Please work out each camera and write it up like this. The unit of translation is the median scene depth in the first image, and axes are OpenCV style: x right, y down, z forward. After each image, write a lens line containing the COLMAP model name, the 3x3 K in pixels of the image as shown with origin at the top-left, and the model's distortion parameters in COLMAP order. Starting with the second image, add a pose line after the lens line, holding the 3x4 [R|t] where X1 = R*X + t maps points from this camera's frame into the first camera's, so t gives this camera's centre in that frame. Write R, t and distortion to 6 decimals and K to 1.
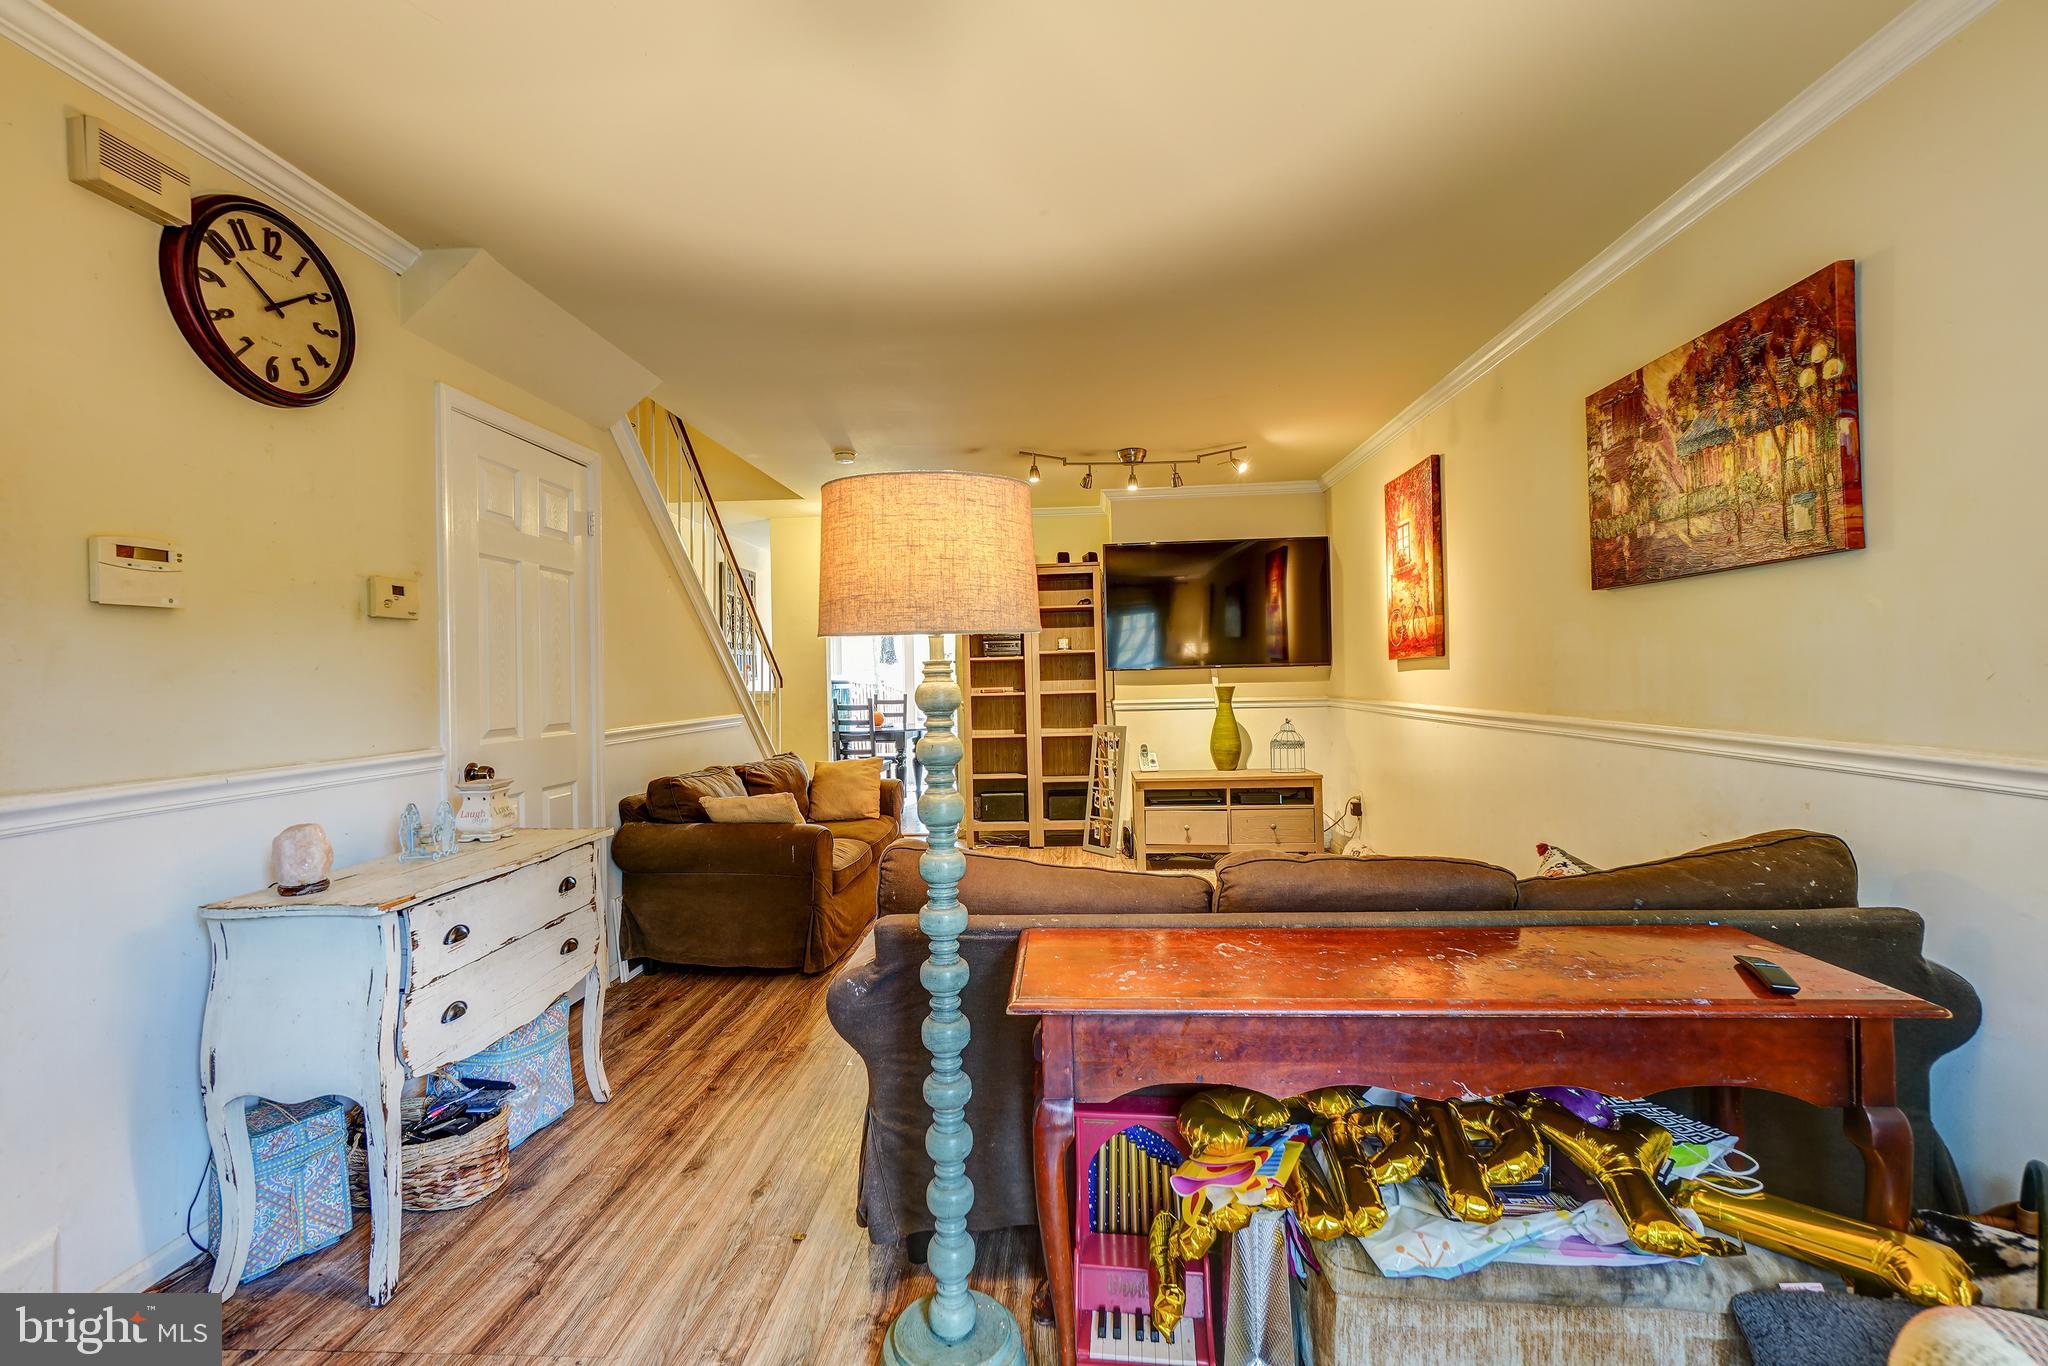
lens RADIAL K [[889.0, 0, 1014.3], [0, 889.0, 672.8], [0, 0, 1]] dist [-0.016172, 0.012542]
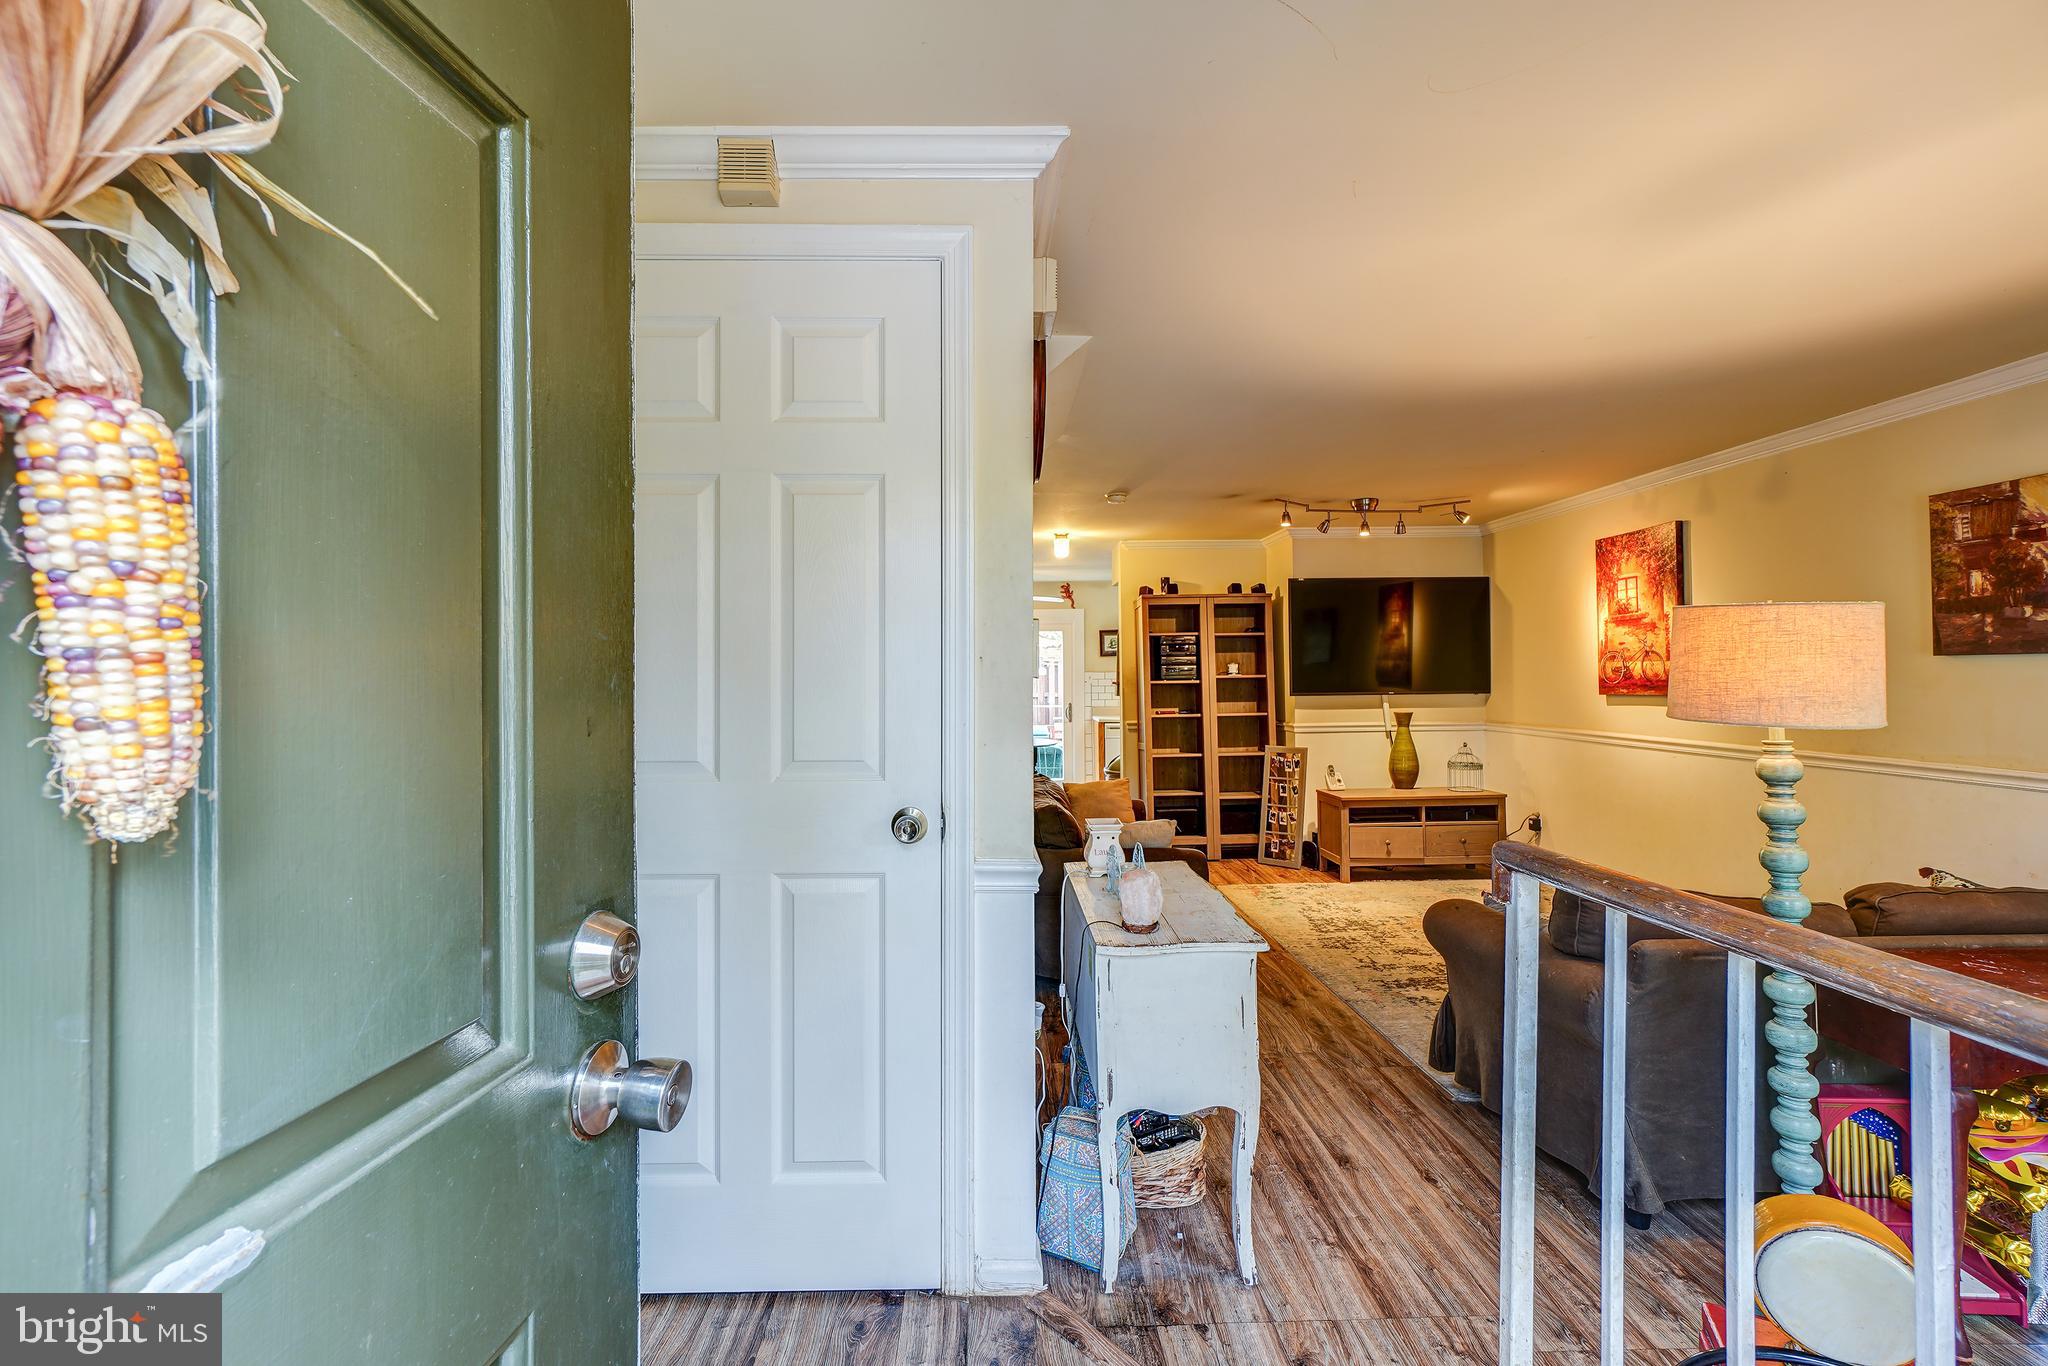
lens RADIAL K [[889.0, 0, 1011.4], [0, 889.0, 668.1], [0, 0, 1]] dist [-0.016172, 0.012542]
pose [[0.995190, 0.012019, 0.097228, -0.375114], [-0.011413, 0.999912, -0.006792, -0.027848], [-0.097301, 0.005649, 0.995239, -0.042722]]
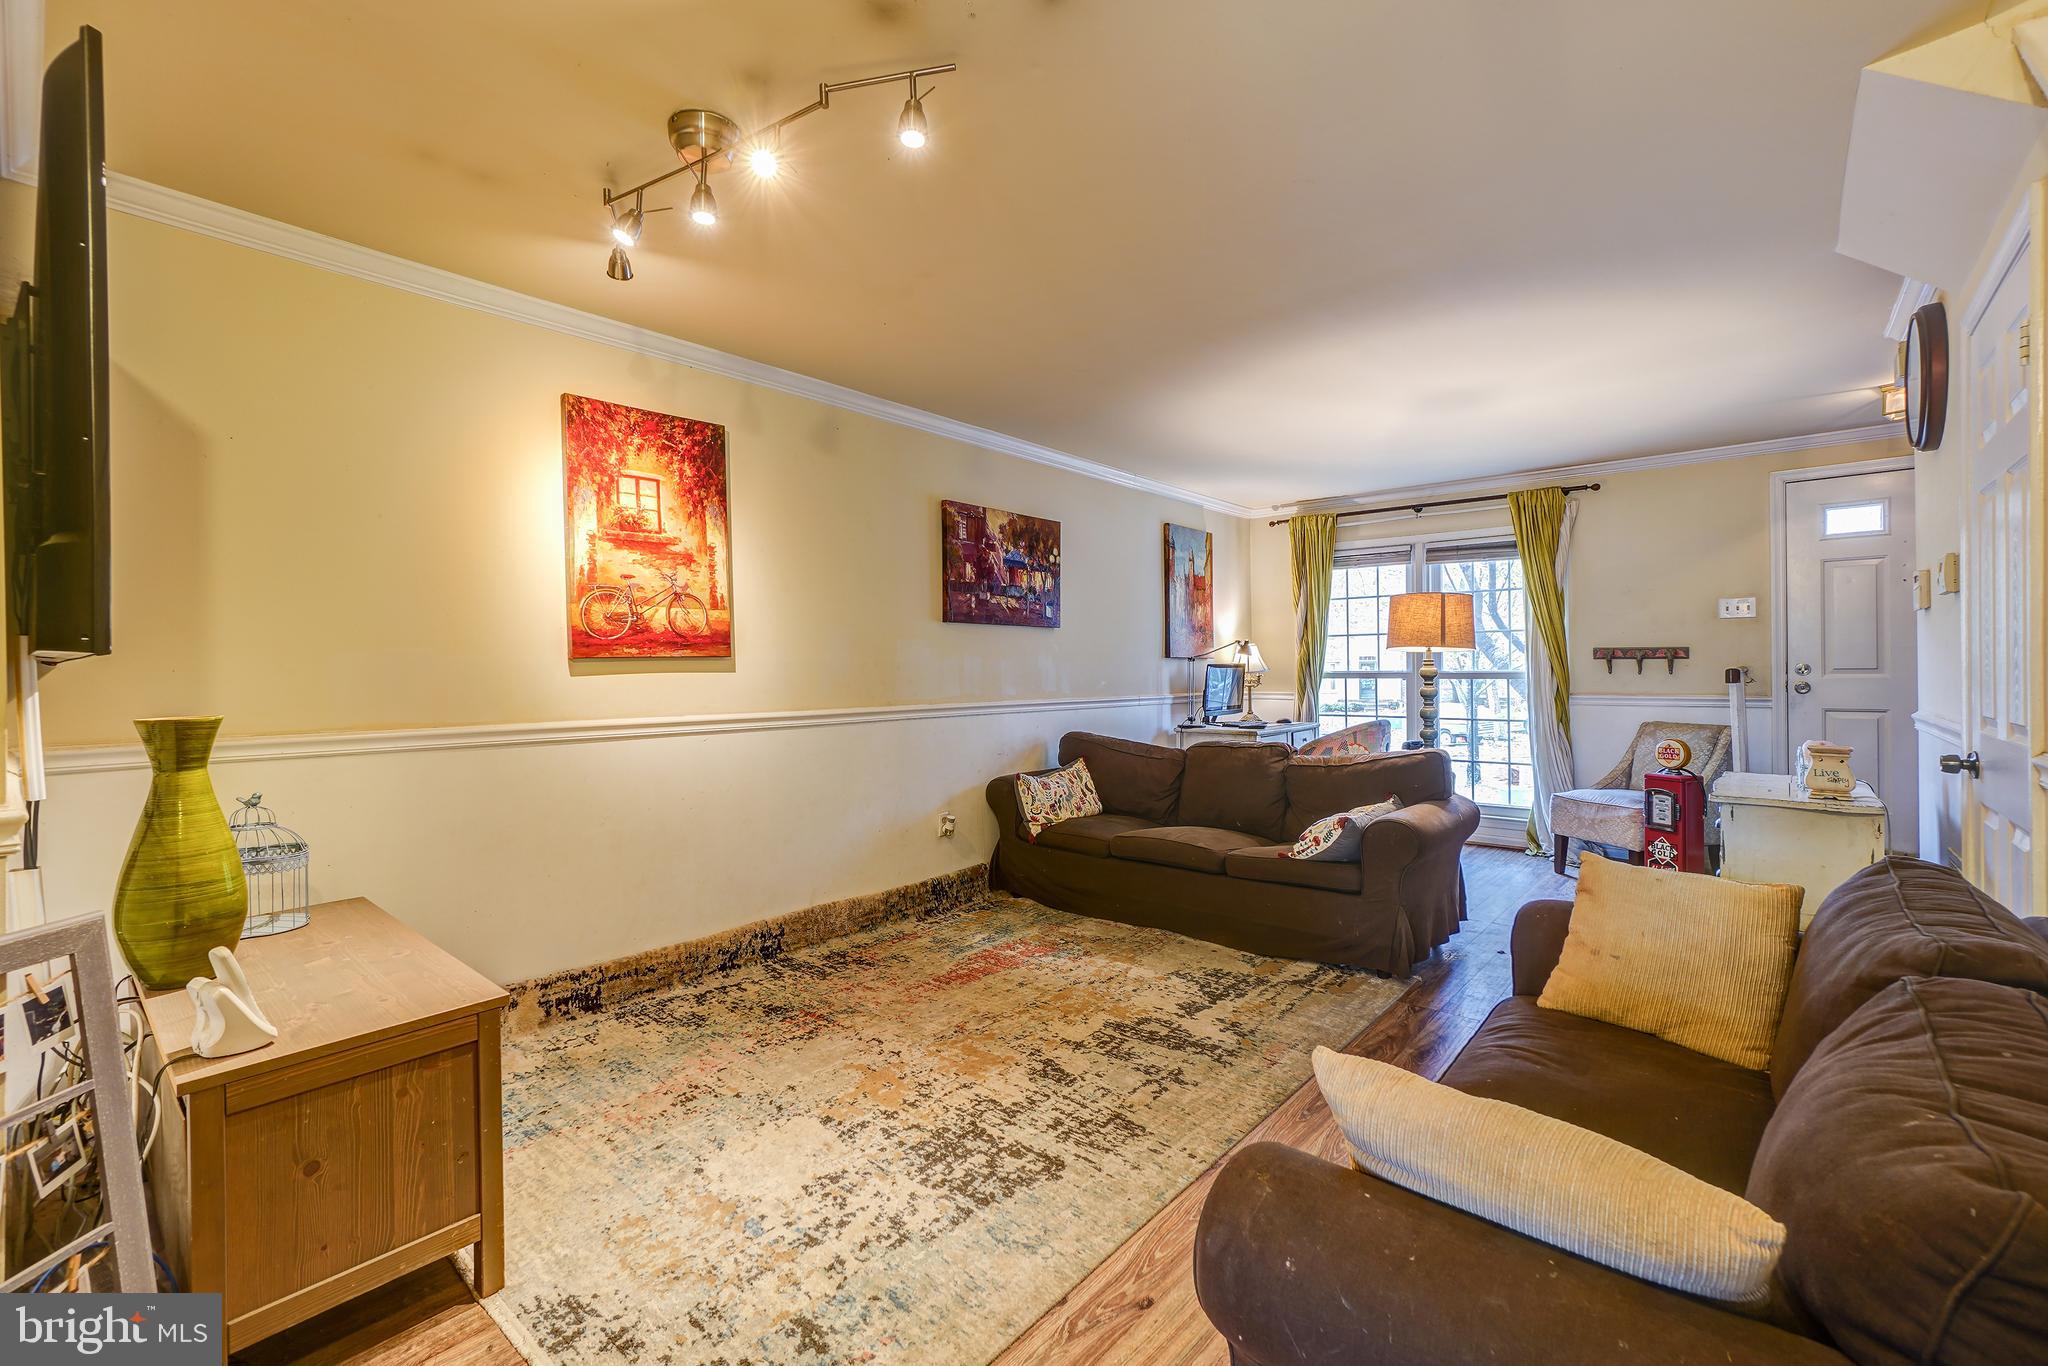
lens RADIAL K [[889.0, 0, 1009.4], [0, 889.0, 668.4], [0, 0, 1]] dist [-0.016172, 0.012542]
pose [[-0.794661, 0.026043, 0.606495, -0.207369], [0.020733, 0.999661, -0.015761, 0.008992], [-0.606700, 0.000050, -0.794931, 1.147354]]
